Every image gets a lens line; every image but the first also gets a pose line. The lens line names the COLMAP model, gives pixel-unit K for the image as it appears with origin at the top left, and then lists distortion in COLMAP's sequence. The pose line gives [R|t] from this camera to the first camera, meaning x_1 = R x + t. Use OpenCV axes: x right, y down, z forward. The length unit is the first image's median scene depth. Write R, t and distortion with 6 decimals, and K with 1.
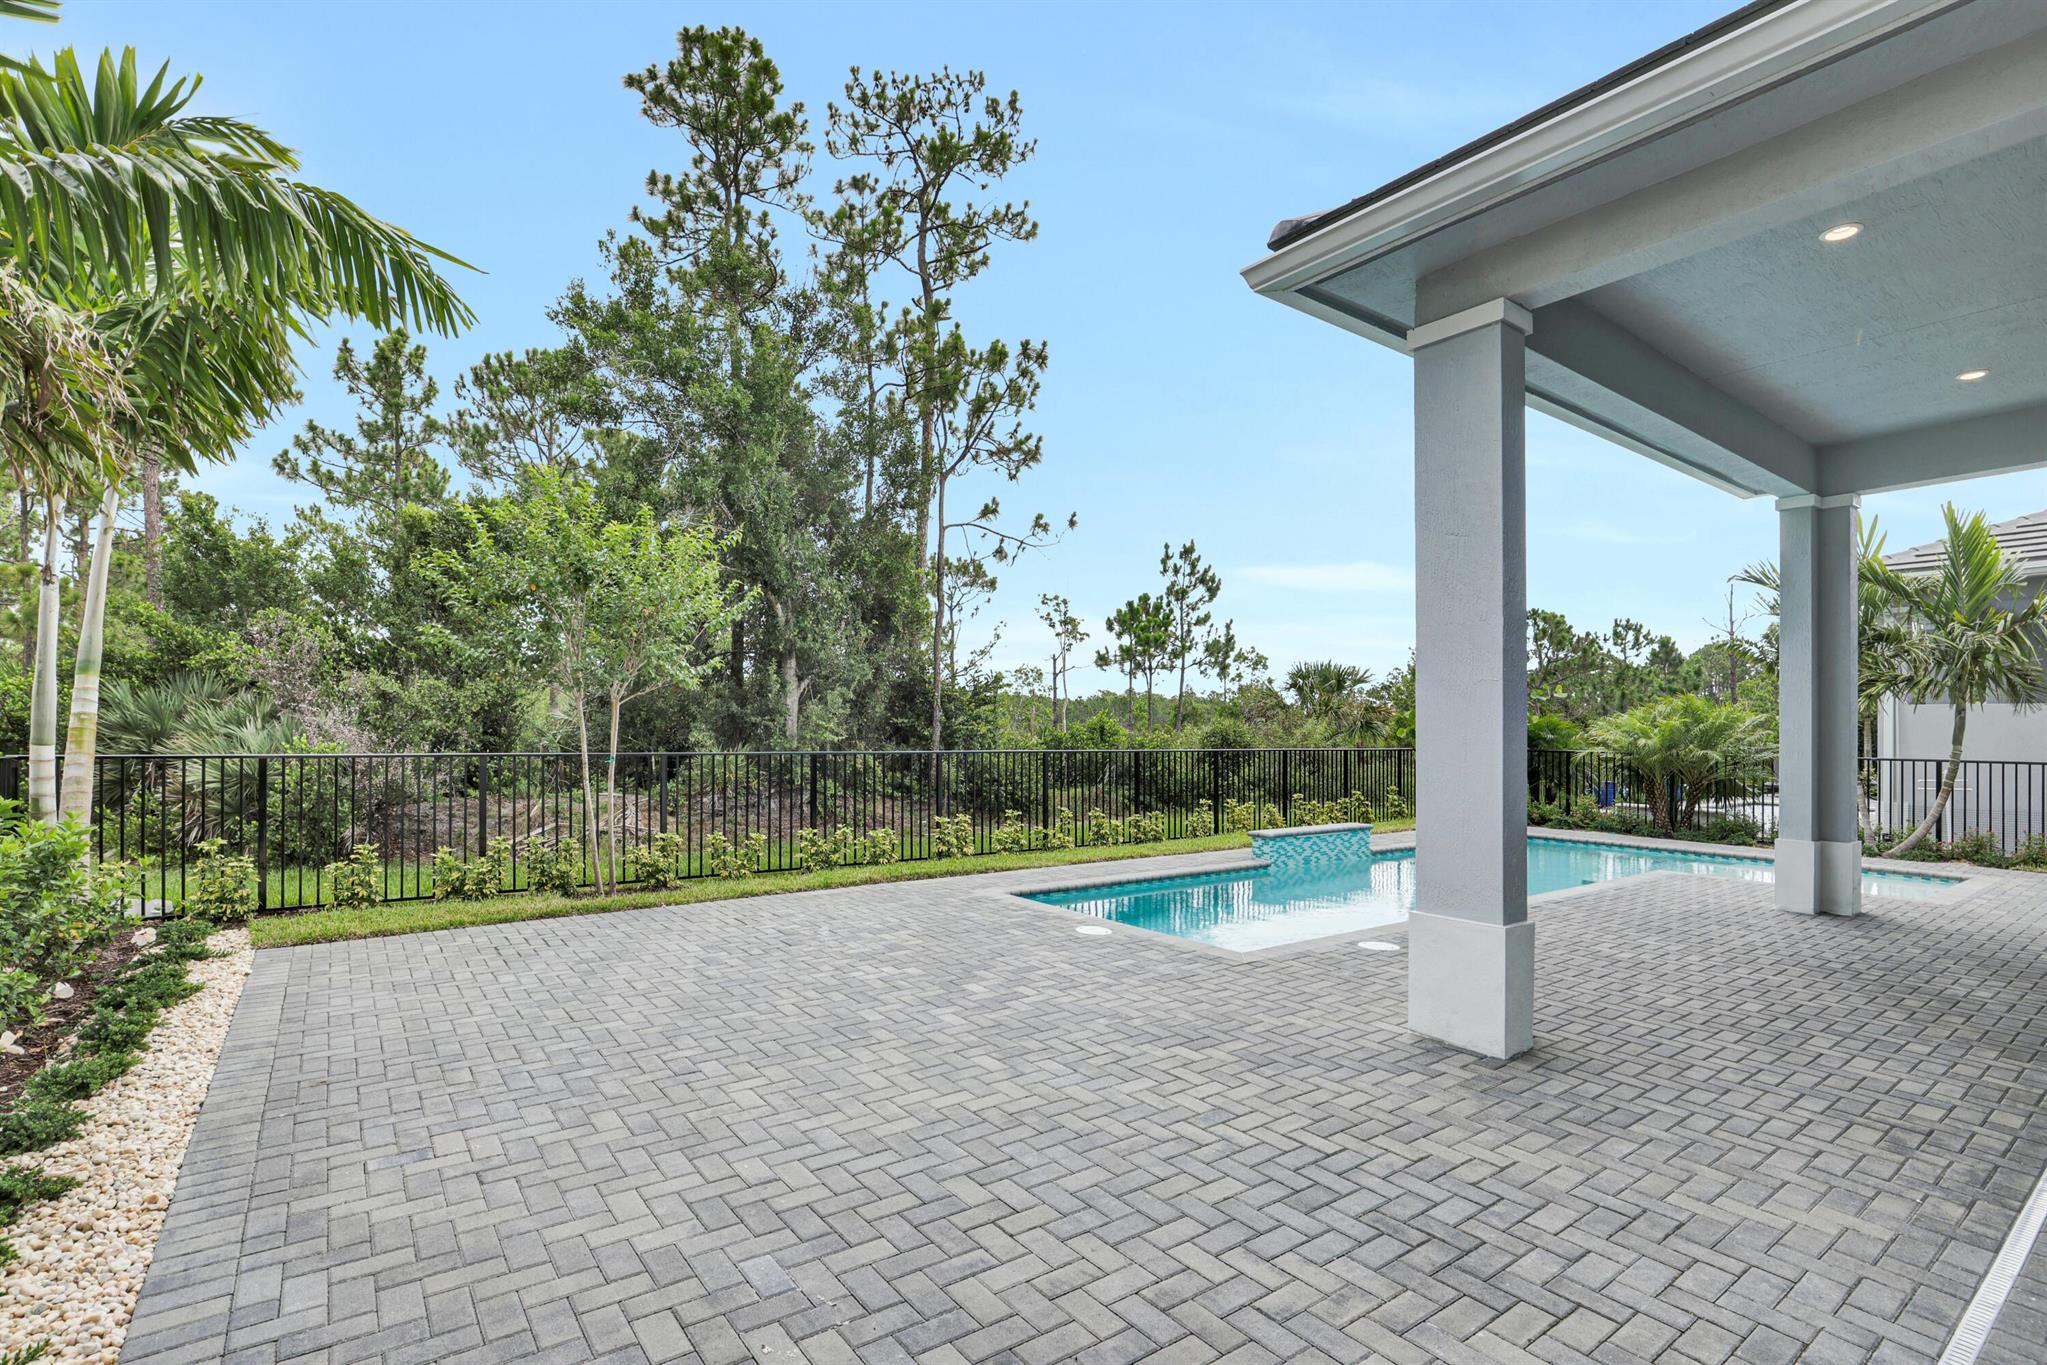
lens RADIAL K [[947.7, 0, 965.0], [0, 947.7, 732.8], [0, 0, 1]] dist [-0.026517, -0.001214]
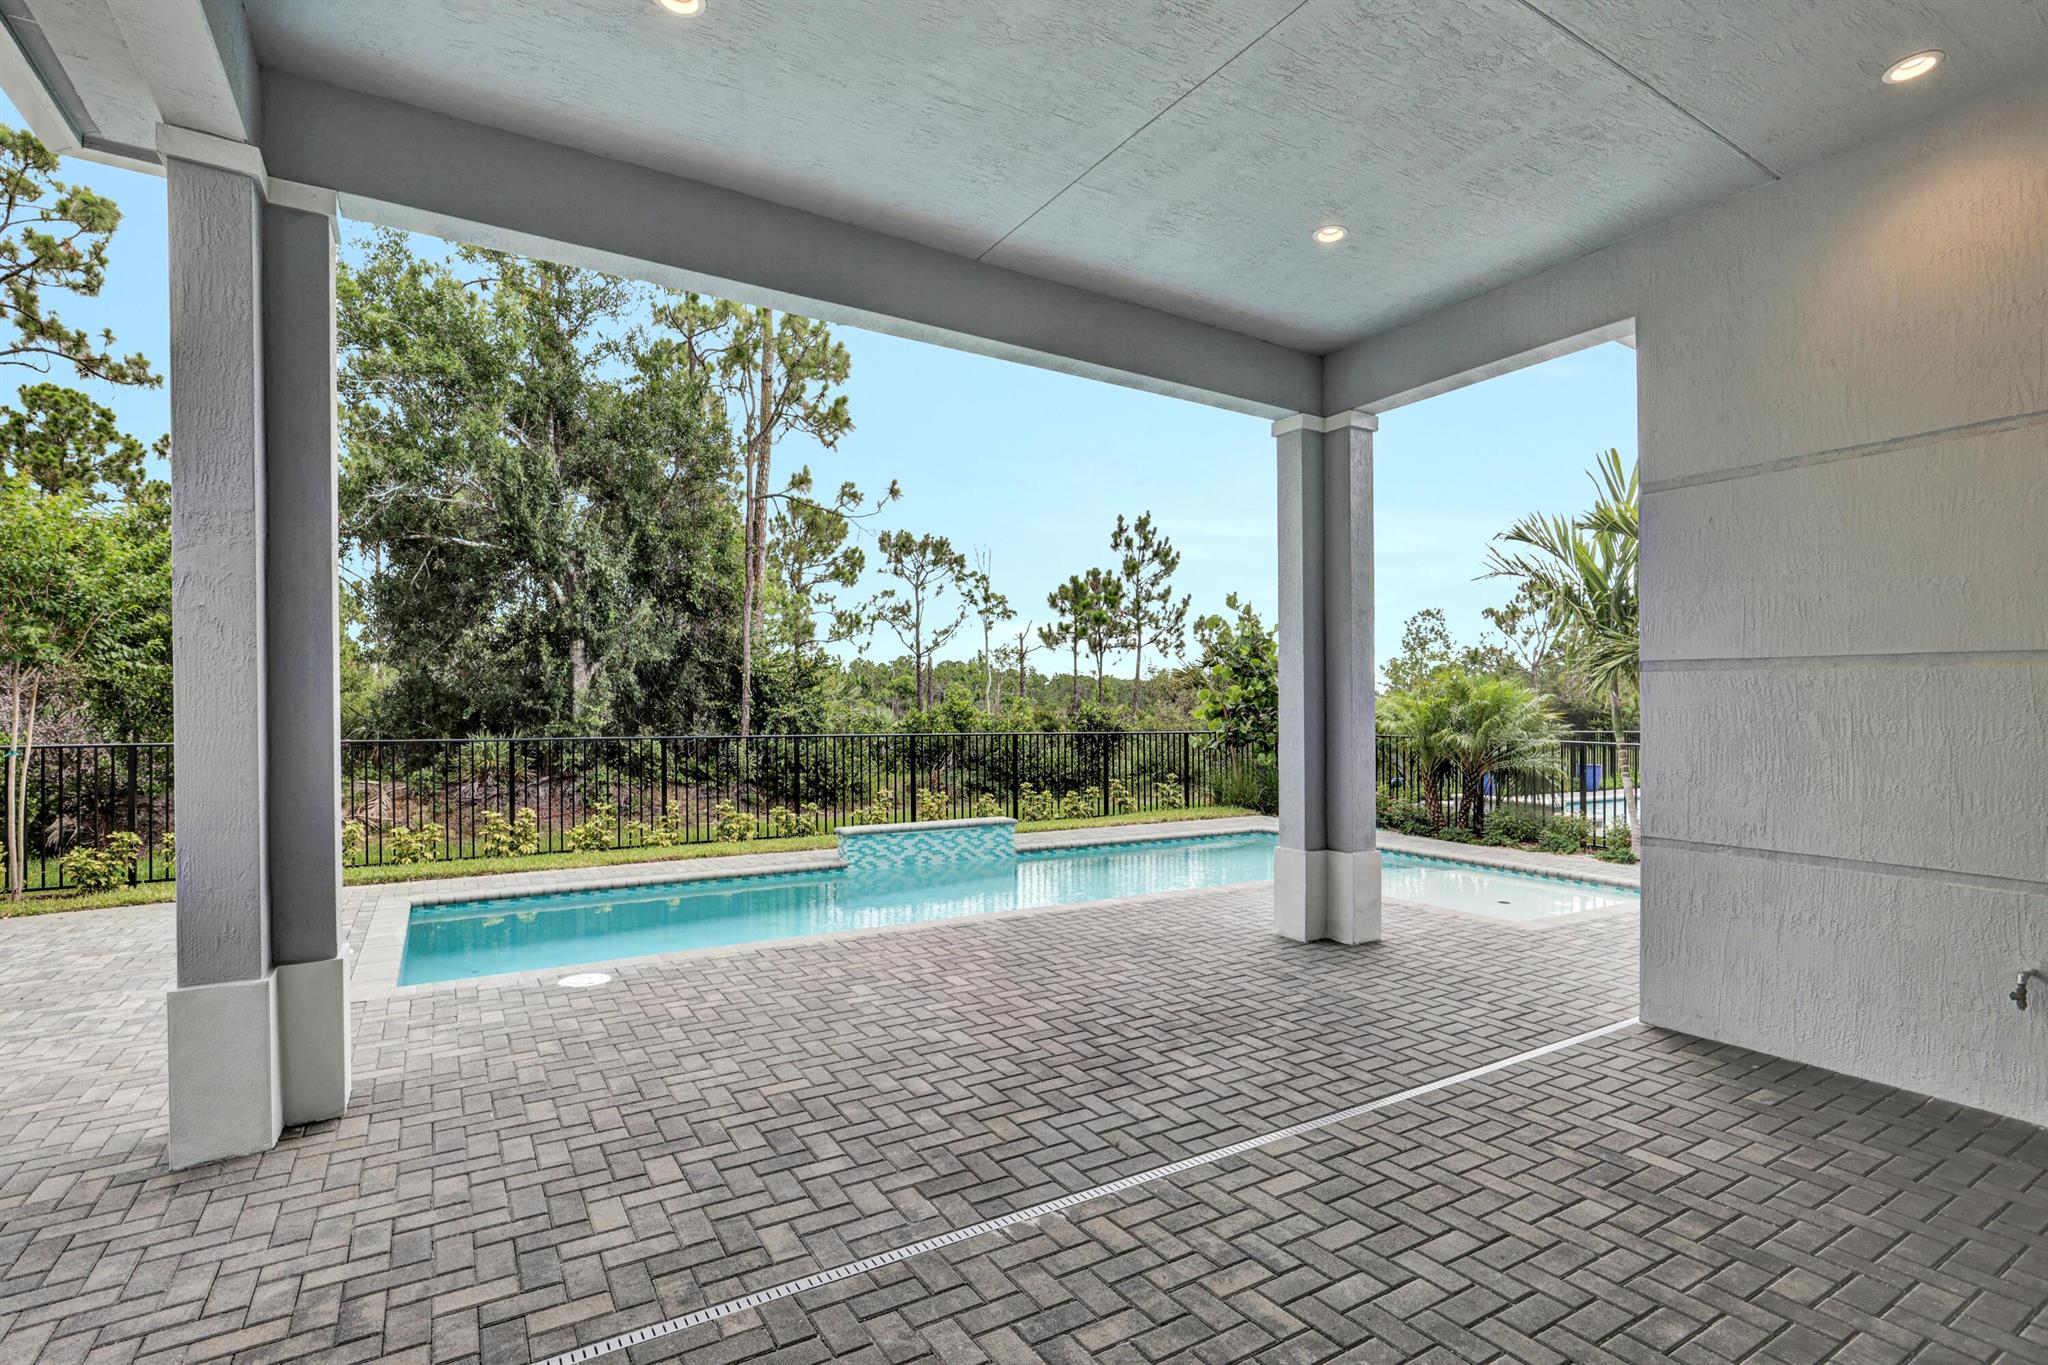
lens RADIAL K [[948.1, 0, 1010.9], [0, 948.1, 719.7], [0, 0, 1]] dist [-0.026517, -0.001214]
pose [[0.998121, -0.004251, -0.061123, 0.333854], [0.004588, 0.999975, 0.005370, -0.000447], [0.061099, -0.005640, 0.998116, 0.080151]]
